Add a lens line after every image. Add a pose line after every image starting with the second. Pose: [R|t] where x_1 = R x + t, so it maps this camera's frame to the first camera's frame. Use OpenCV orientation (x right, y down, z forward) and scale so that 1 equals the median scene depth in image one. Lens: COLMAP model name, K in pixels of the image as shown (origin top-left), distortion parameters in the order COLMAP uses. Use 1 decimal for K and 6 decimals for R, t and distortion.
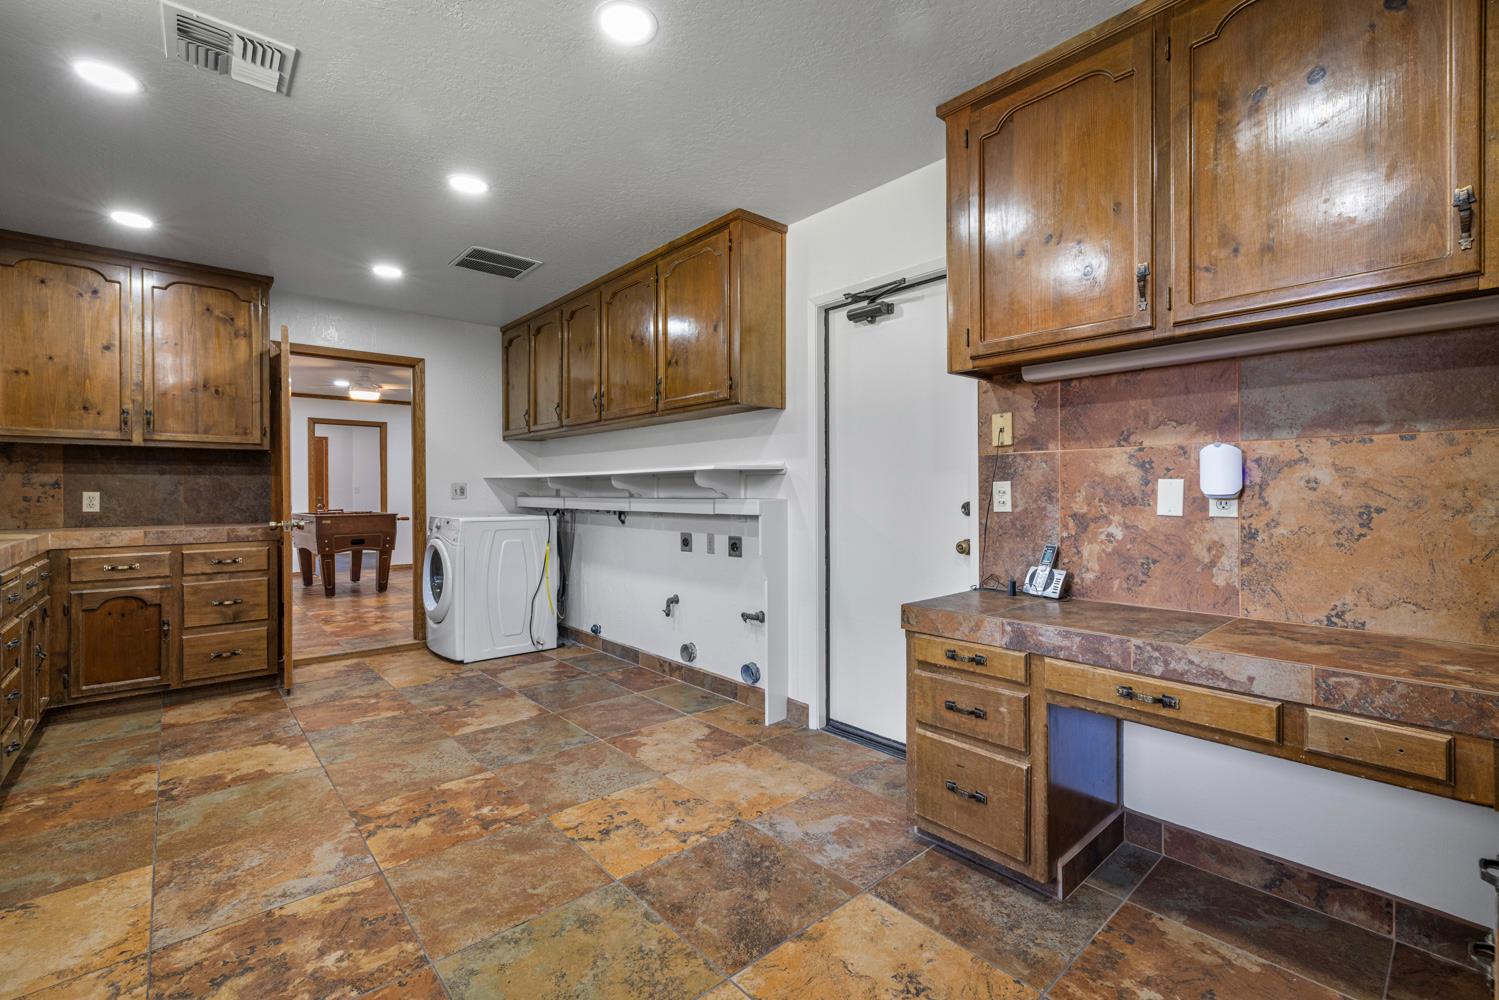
lens RADIAL K [[633.2, 0, 740.8], [0, 633.2, 490.9], [0, 0, 1]] dist [-0.000210, -0.000101]
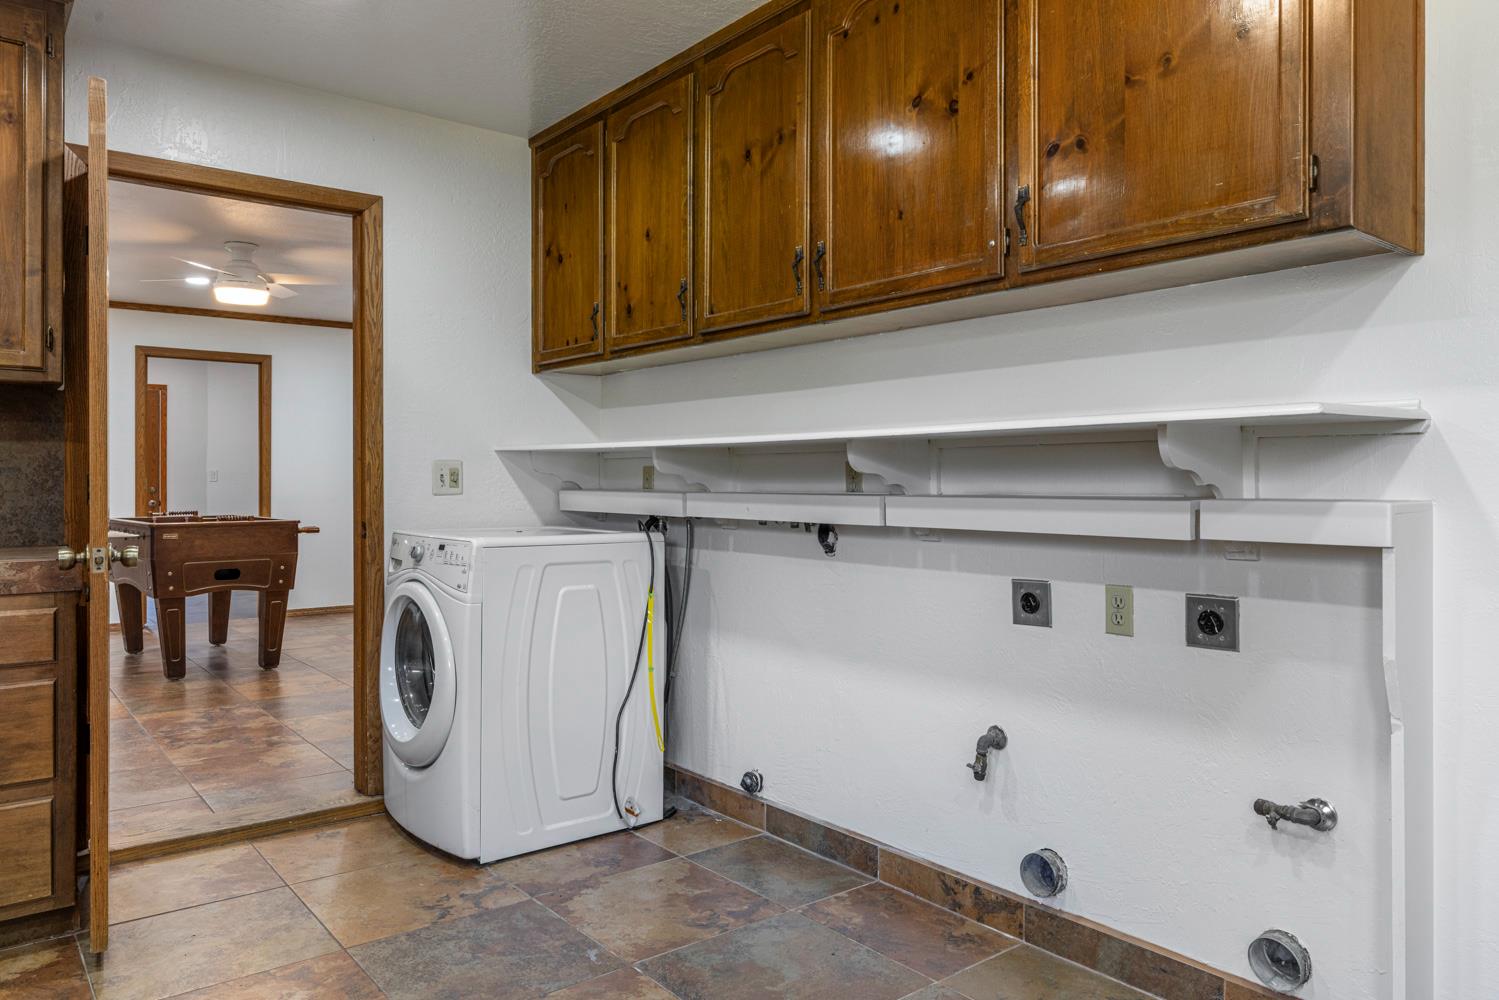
lens RADIAL K [[1028.3, 0, 763.1], [0, 1028.3, 474.2], [0, 0, 1]] dist [-0.012335, 0.002674]
pose [[0.998930, 0.003247, -0.046123, -0.227770], [-0.003535, 0.999975, -0.006155, 0.001685], [0.046102, 0.006312, 0.998917, 0.318282]]
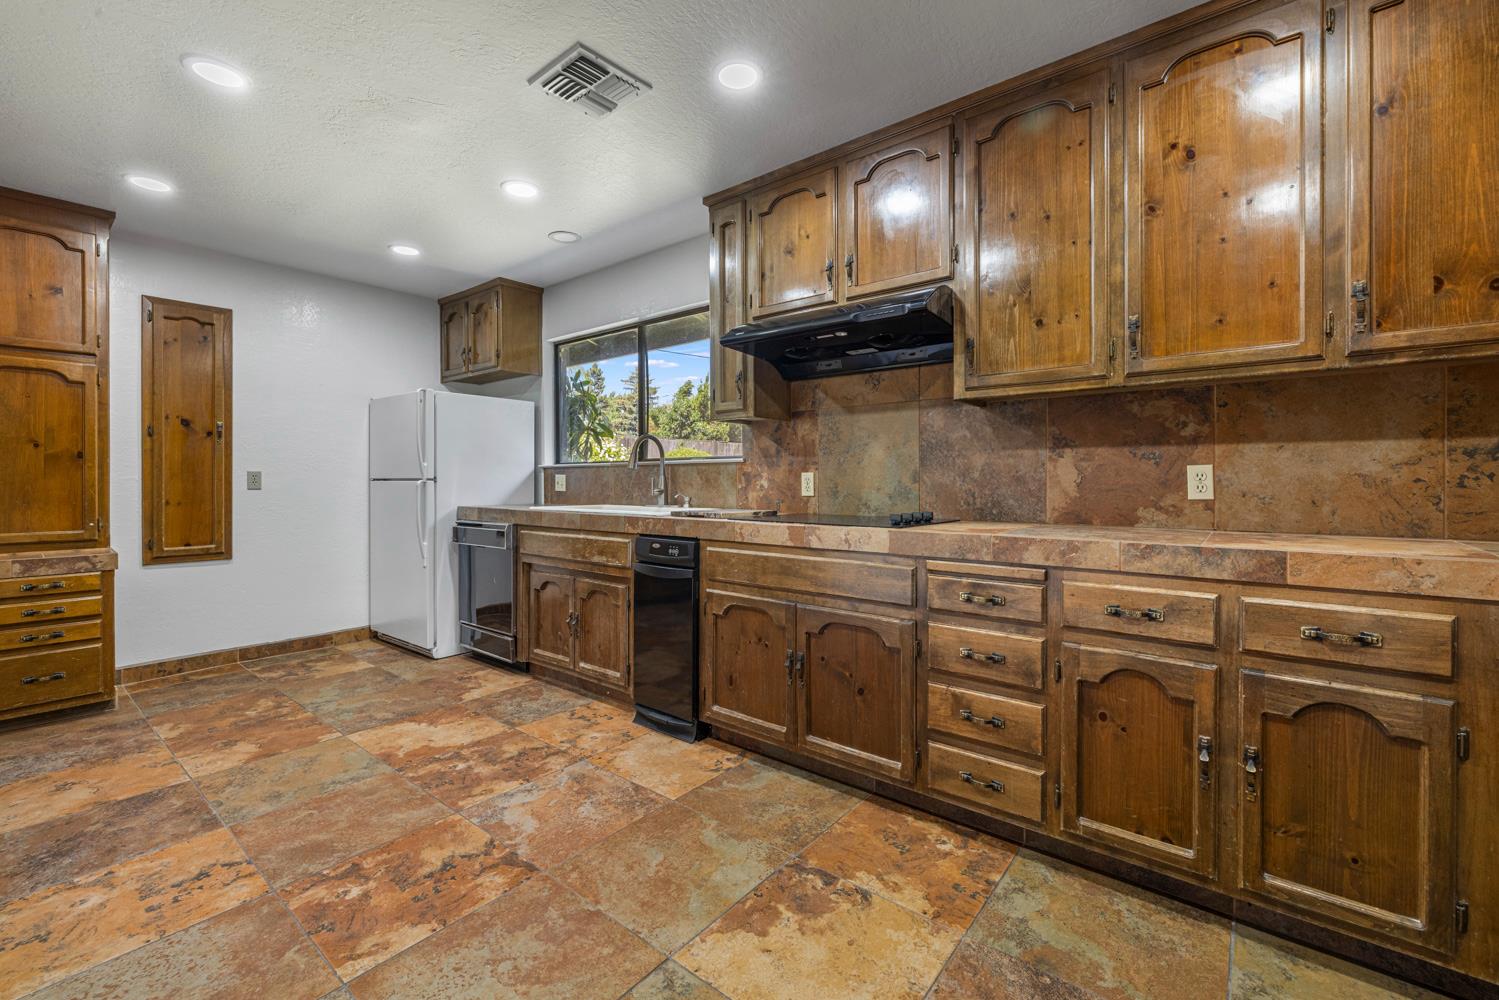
lens RADIAL K [[633.2, 0, 744.0], [0, 633.2, 480.7], [0, 0, 1]] dist [-0.000210, -0.000101]
pose [[-0.987019, 0.005471, -0.160513, -0.657660], [0.005643, 0.999984, -0.000616, 0.013589], [0.160507, -0.001514, -0.987034, 1.612227]]
